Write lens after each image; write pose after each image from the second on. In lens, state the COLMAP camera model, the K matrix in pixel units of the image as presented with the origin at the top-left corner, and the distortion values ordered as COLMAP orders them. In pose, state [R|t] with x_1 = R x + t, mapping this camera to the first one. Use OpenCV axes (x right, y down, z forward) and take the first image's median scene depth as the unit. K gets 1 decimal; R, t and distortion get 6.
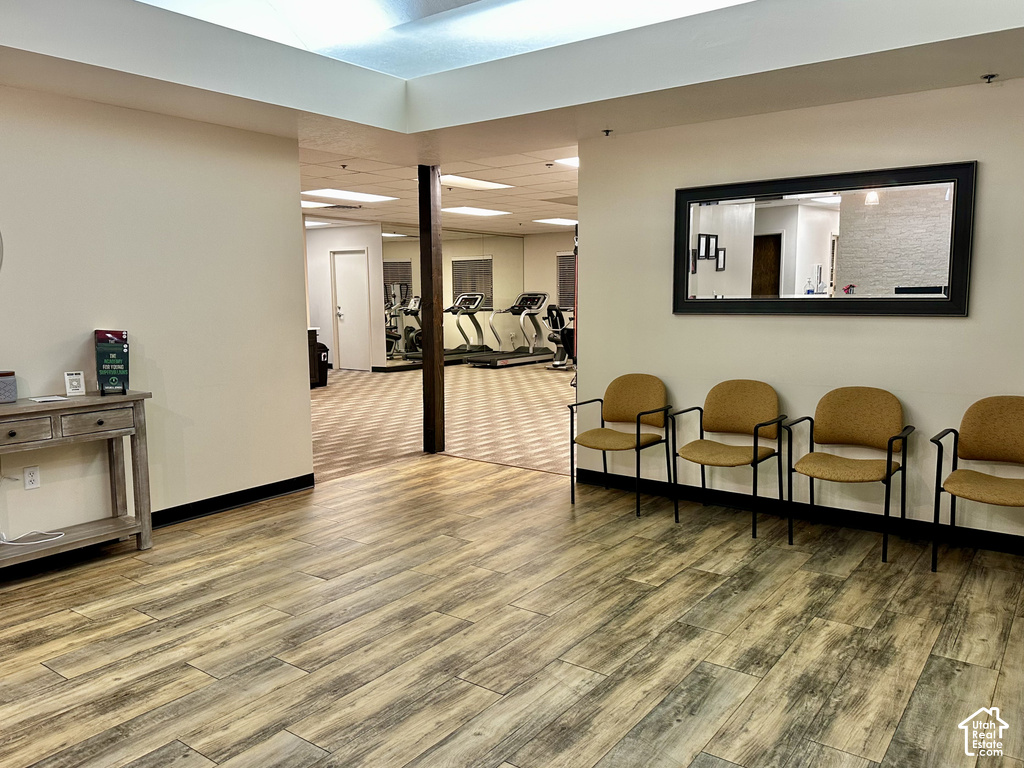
lens RADIAL K [[764.1, 0, 521.2], [0, 764.1, 388.7], [0, 0, 1]] dist [0.042361, -0.030466]
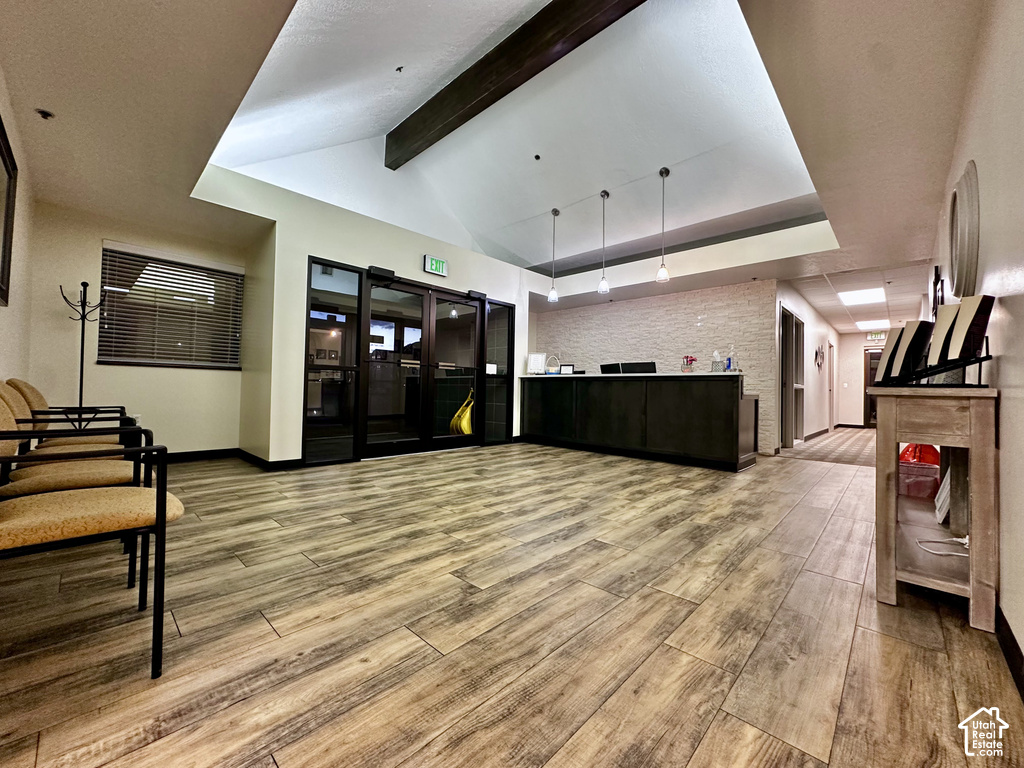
lens RADIAL K [[408.2, 0, 515.5], [0, 408.2, 385.3], [0, 0, 1]] dist [-0.002463, -0.000009]
pose [[-0.991187, -0.009638, 0.132120, -0.229800], [0.005338, 0.993634, 0.112534, -0.050840], [-0.132363, 0.112247, -0.984825, 1.707767]]
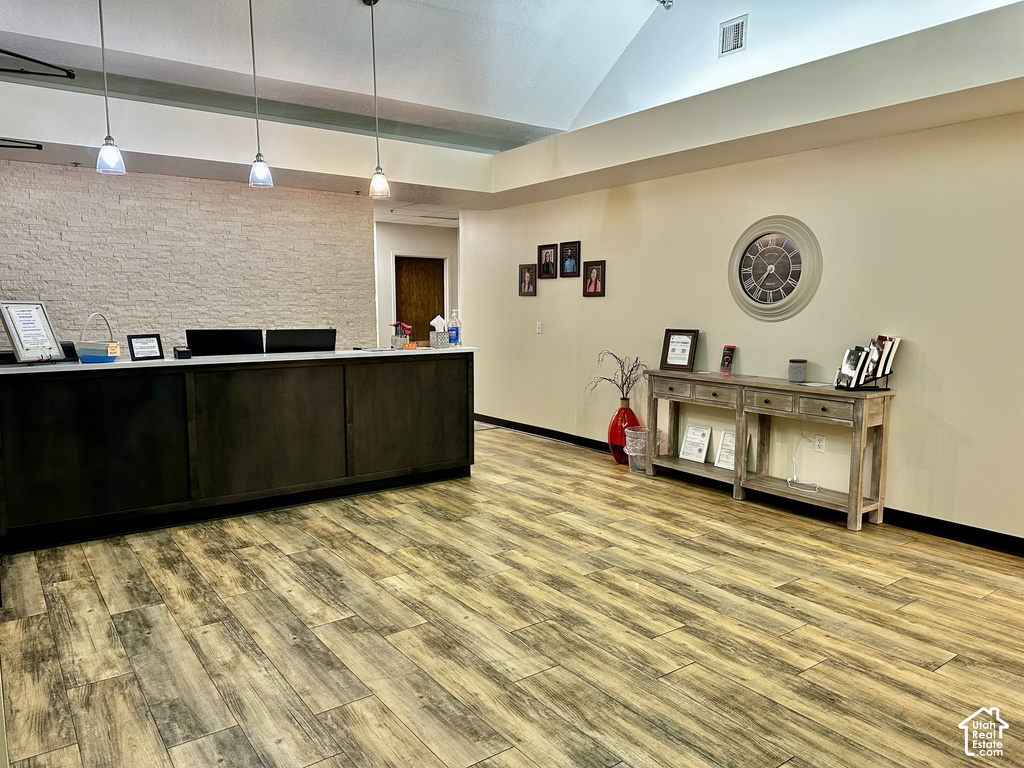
lens RADIAL K [[723.3, 0, 506.2], [0, 723.3, 385.6], [0, 0, 1]] dist [0.049534, -0.033931]
pose [[-0.311631, 0.120726, -0.942503, 0.794450], [-0.116629, 0.979536, 0.164032, -0.140838], [0.943018, 0.161041, -0.291174, 0.971569]]
